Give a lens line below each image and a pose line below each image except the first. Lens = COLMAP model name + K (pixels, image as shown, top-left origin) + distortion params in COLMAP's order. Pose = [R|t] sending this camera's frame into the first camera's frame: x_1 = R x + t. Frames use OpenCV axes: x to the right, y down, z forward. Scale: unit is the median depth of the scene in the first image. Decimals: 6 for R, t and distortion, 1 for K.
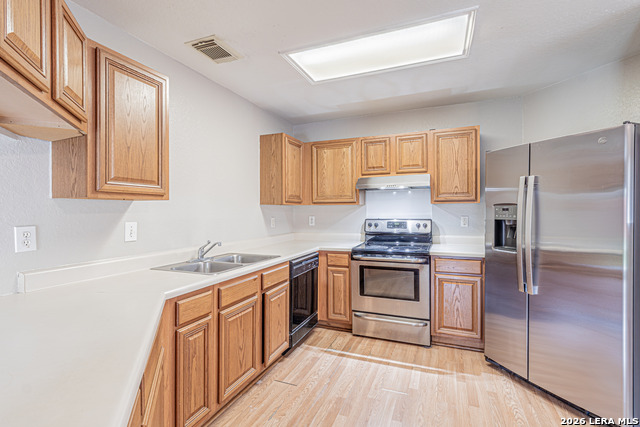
lens RADIAL K [[297.4, 0, 318.1], [0, 297.4, 210.5], [0, 0, 1]] dist [0.000240, 0.000995]
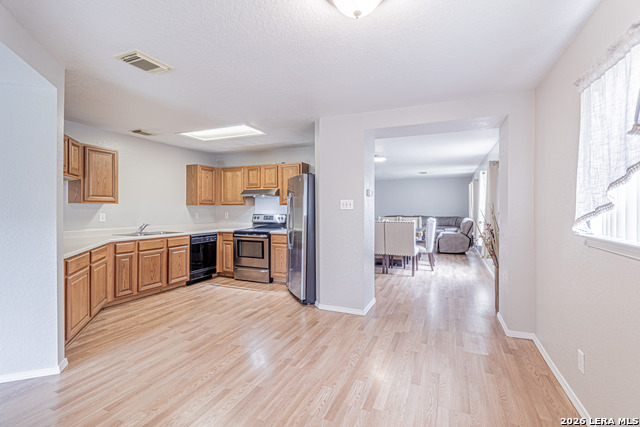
lens RADIAL K [[297.4, 0, 323.6], [0, 297.4, 210.7], [0, 0, 1]] dist [0.000240, 0.000995]
pose [[0.999785, 0.008868, -0.018766, 0.710065], [-0.008758, 0.999944, 0.005935, -0.005080], [0.018817, -0.005770, 0.999806, -0.795711]]
